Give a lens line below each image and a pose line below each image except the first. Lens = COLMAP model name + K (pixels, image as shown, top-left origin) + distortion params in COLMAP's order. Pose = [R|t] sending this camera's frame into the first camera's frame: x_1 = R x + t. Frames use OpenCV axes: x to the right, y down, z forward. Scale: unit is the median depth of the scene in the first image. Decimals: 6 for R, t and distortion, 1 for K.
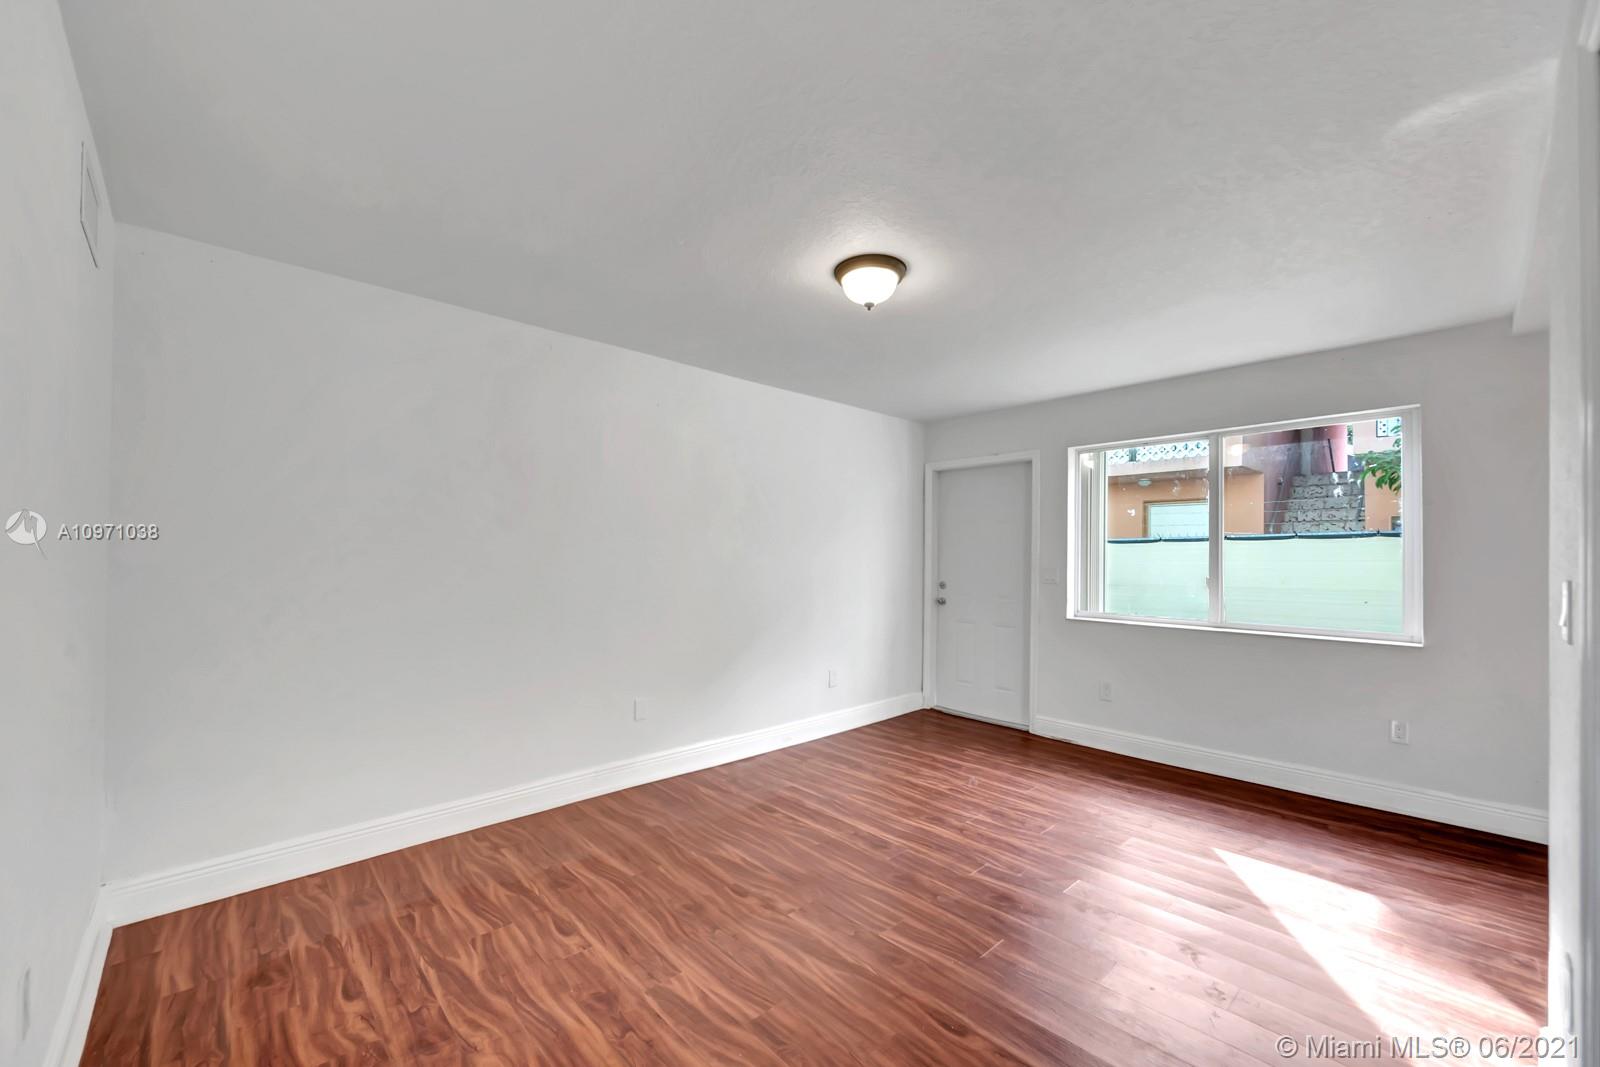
lens RADIAL K [[628.3, 0, 797.5], [0, 628.3, 551.5], [0, 0, 1]] dist [0.000457, -0.000264]
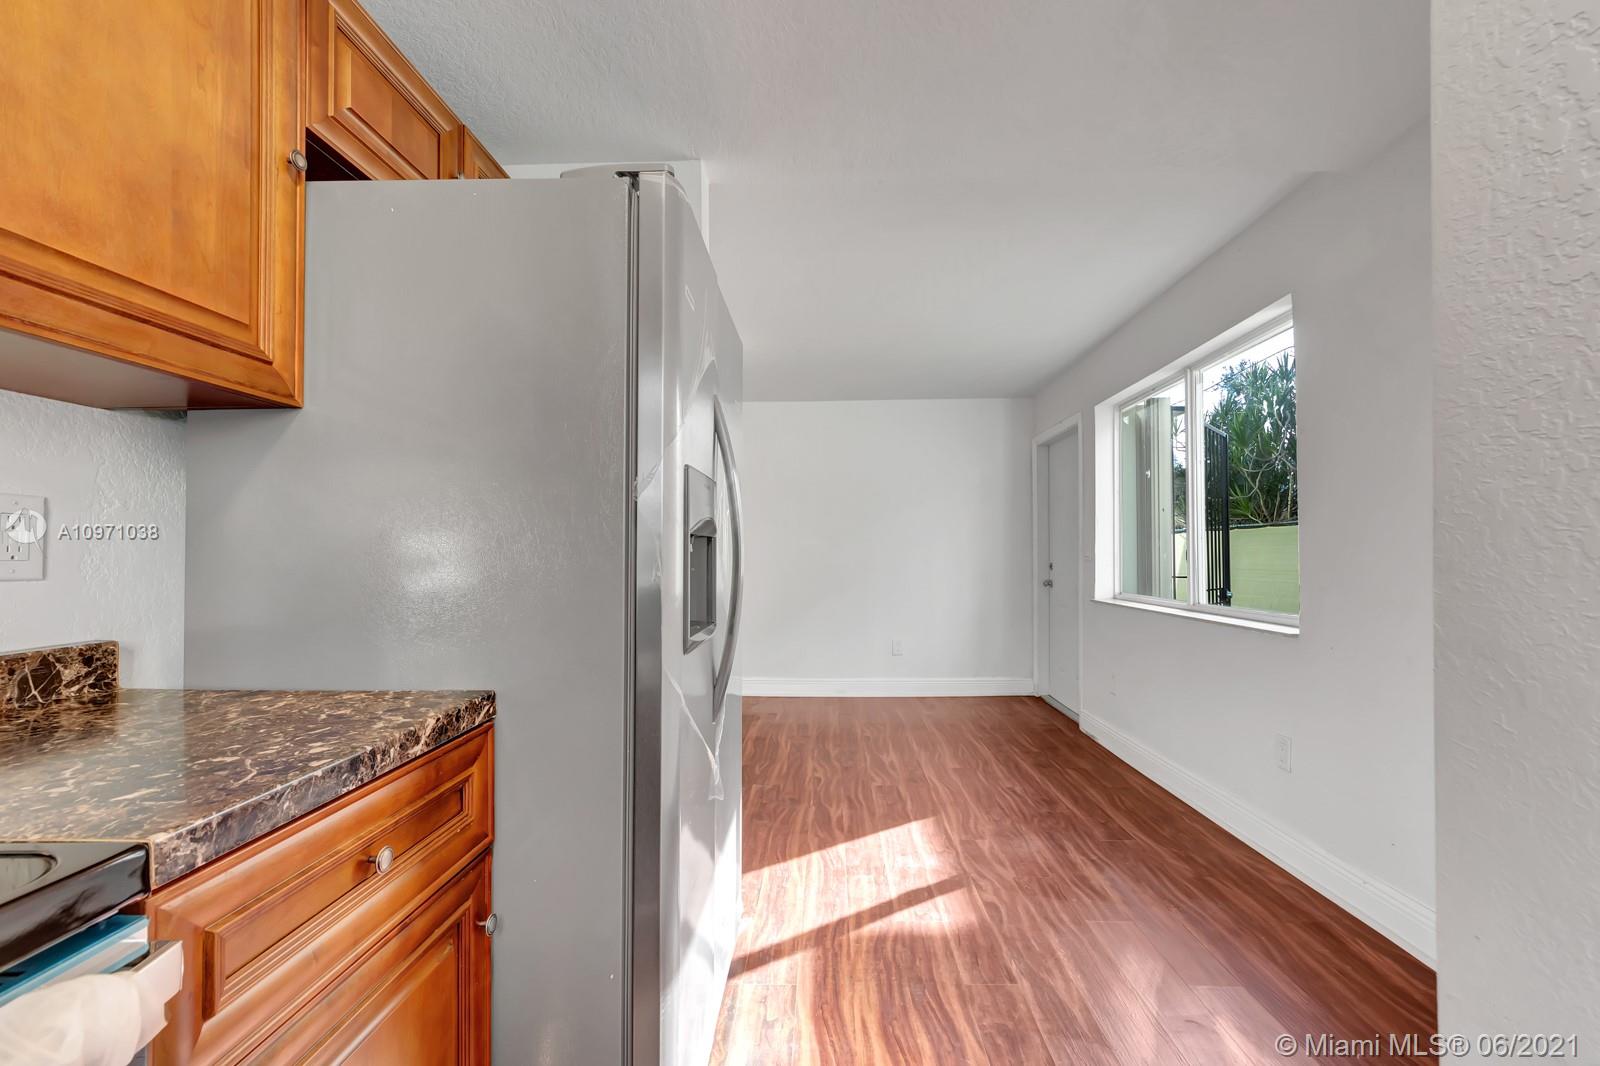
lens RADIAL K [[656.8, 0, 798.7], [0, 656.8, 556.0], [0, 0, 1]] dist [-0.000629, -0.000295]
pose [[0.701157, -0.012109, -0.712904, 0.810816], [0.021596, 0.999758, 0.004259, 0.032299], [0.712680, -0.018383, 0.701249, 0.058758]]
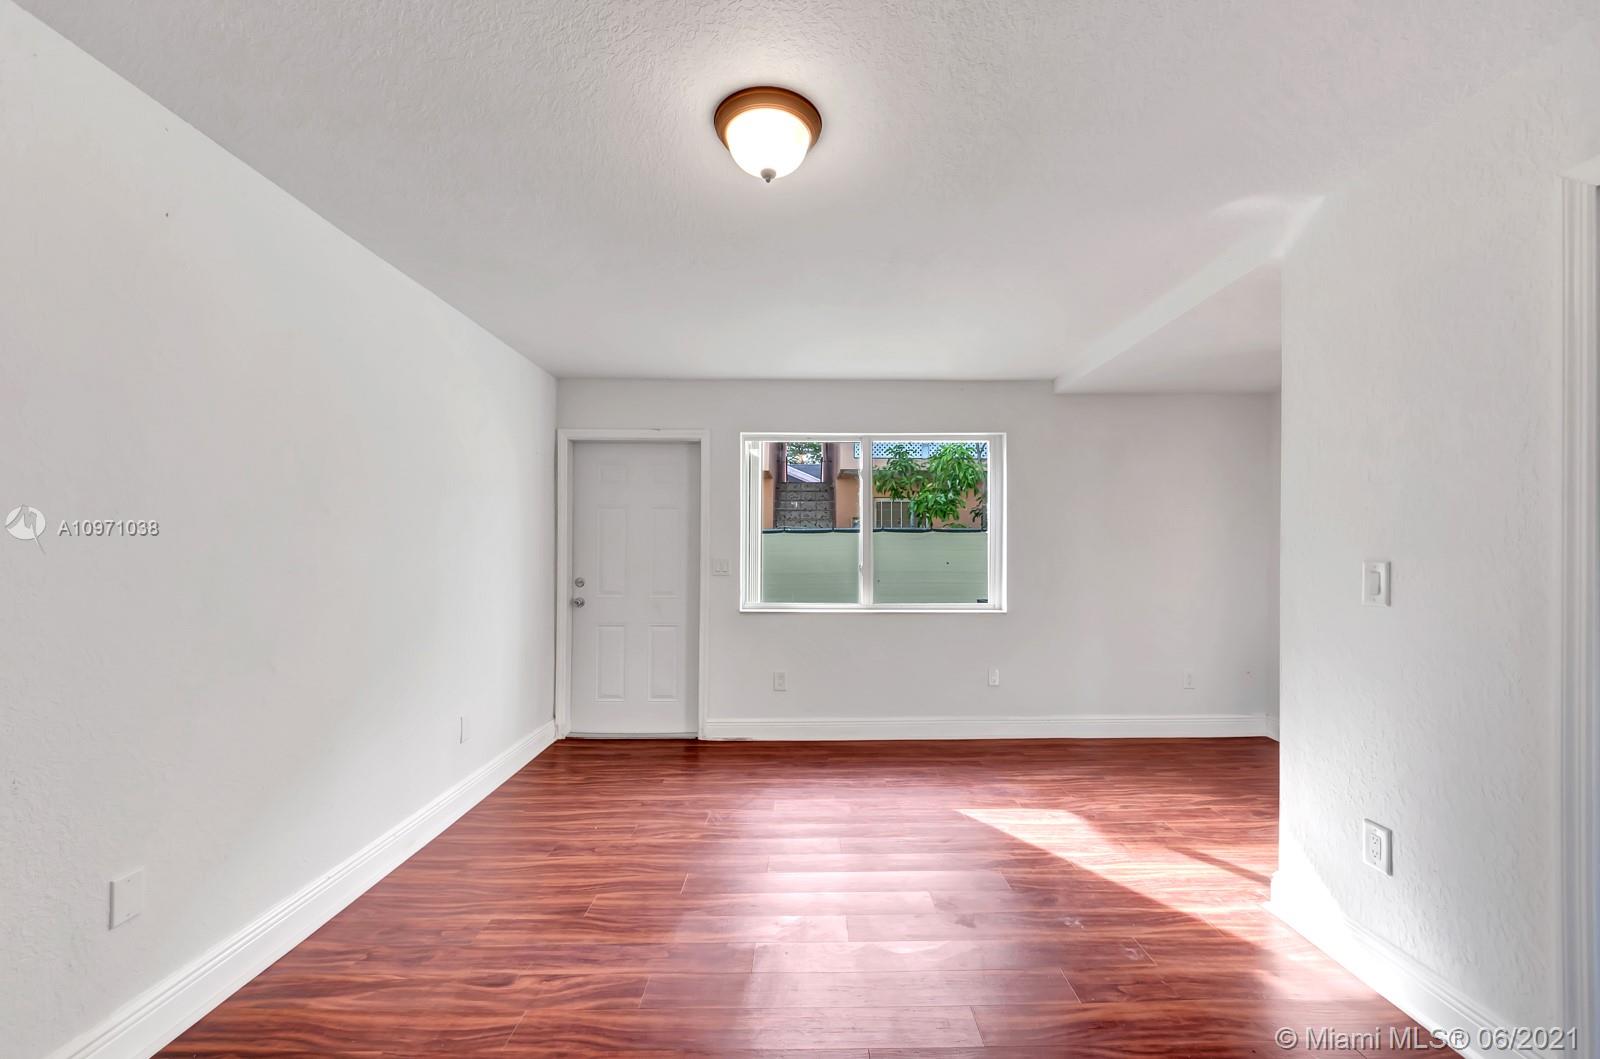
lens RADIAL K [[621.7, 0, 799.4], [0, 621.7, 551.9], [0, 0, 1]] dist [0.001093, -0.000316]
pose [[0.669334, -0.006994, 0.742928, -0.212568], [-0.002765, 0.999925, 0.011904, 0.004417], [-0.742956, -0.010022, 0.669265, 0.308775]]
